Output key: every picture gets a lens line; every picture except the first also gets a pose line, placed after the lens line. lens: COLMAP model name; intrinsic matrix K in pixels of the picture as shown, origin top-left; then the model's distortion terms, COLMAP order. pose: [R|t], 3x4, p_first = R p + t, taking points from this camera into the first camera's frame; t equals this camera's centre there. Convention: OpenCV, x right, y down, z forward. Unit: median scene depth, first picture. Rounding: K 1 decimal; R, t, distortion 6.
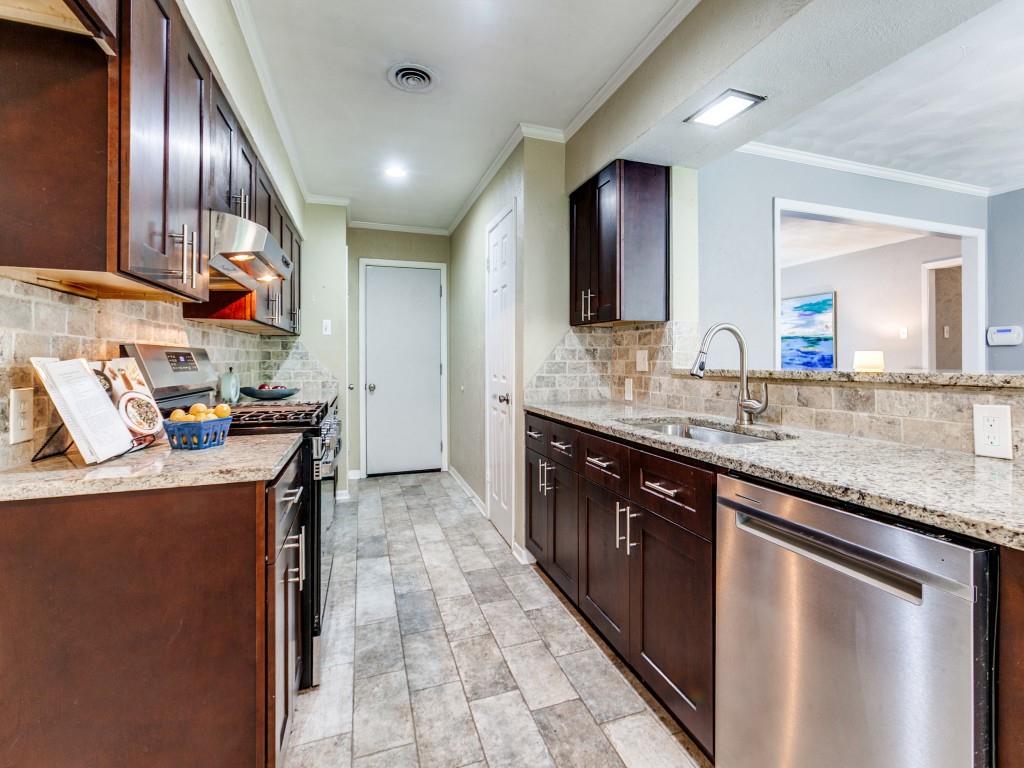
lens RADIAL K [[469.9, 0, 523.4], [0, 469.9, 355.2], [0, 0, 1]] dist [-0.003309, 0.007771]
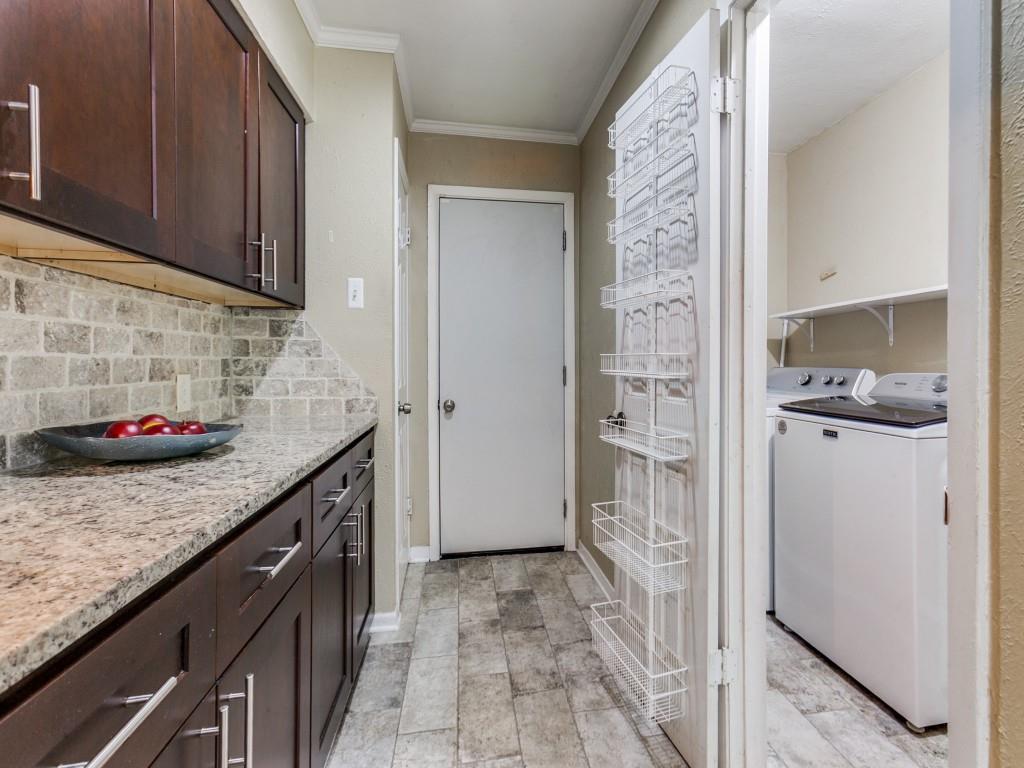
lens RADIAL K [[467.4, 0, 534.2], [0, 467.4, 369.0], [0, 0, 1]] dist [-0.005009, 0.000095]
pose [[0.984962, 0.005753, -0.172675, -0.191011], [-0.002391, 0.999804, 0.019671, 0.017142], [0.172755, -0.018963, 0.984782, 0.726278]]
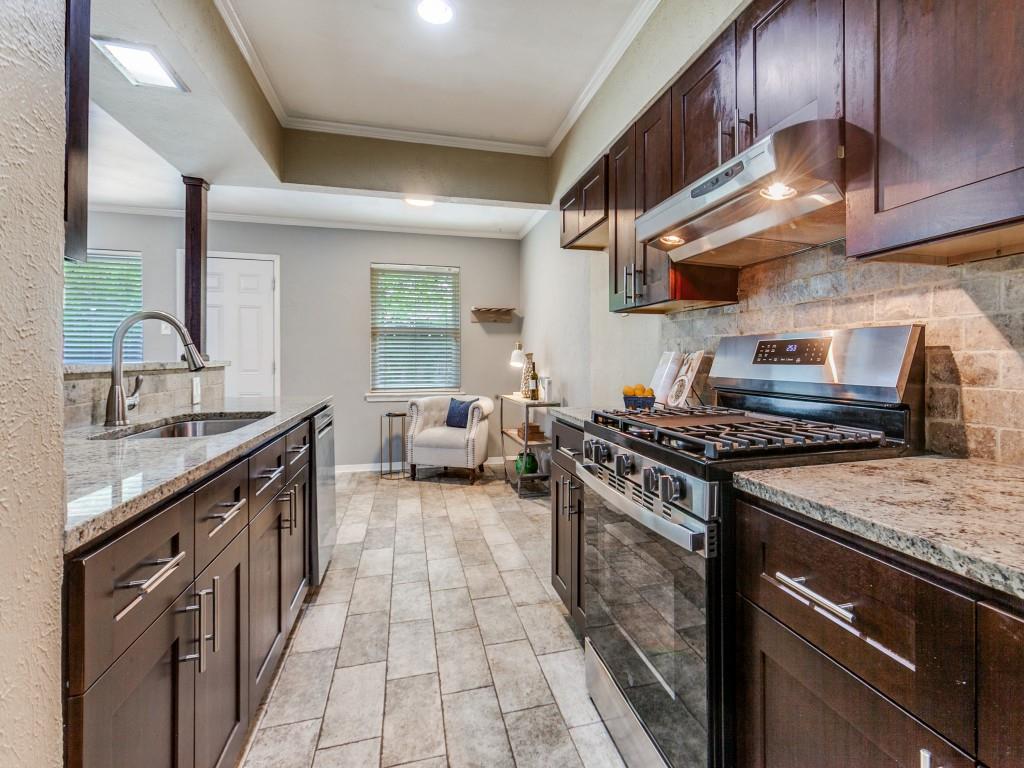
lens RADIAL K [[469.9, 0, 519.6], [0, 469.9, 358.3], [0, 0, 1]] dist [-0.003309, 0.007771]
pose [[-0.995889, 0.002657, 0.090547, -0.223907], [0.001131, 0.999857, -0.016897, 0.024049], [-0.090578, -0.016725, -0.995749, 1.149801]]
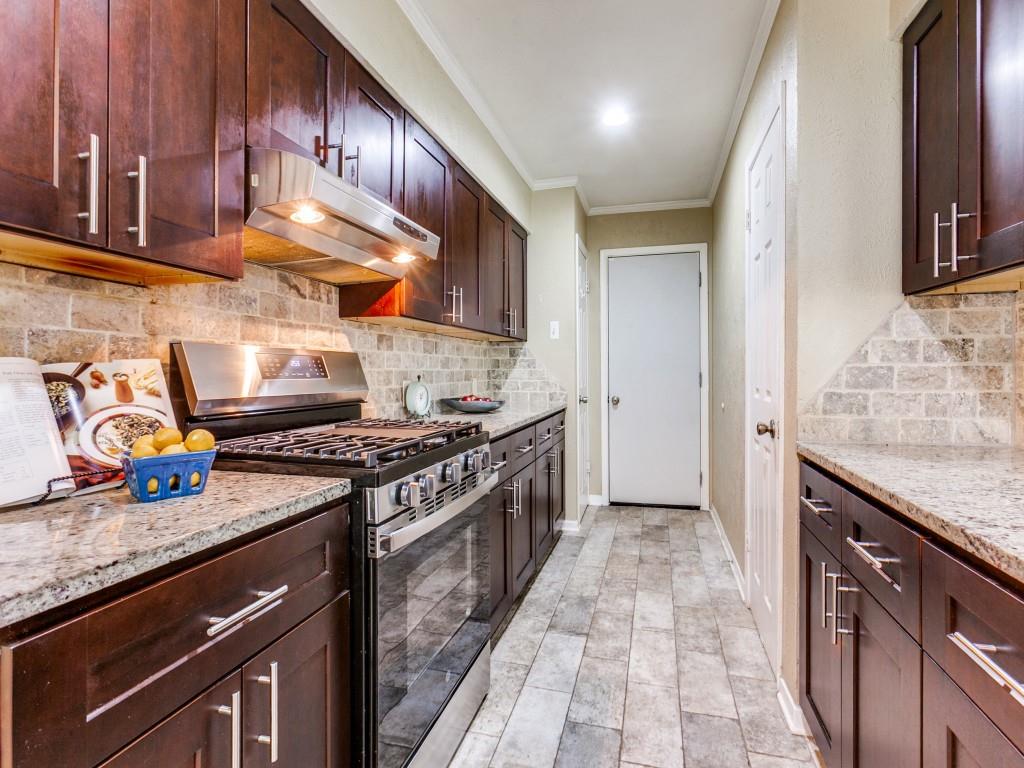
lens RADIAL K [[469.9, 0, 543.9], [0, 469.9, 374.8], [0, 0, 1]] dist [-0.003309, 0.007771]
pose [[0.843709, 0.000766, -0.536800, 0.043310], [0.008877, 0.999842, 0.015379, 0.012053], [0.536727, -0.017740, 0.843569, 0.347101]]
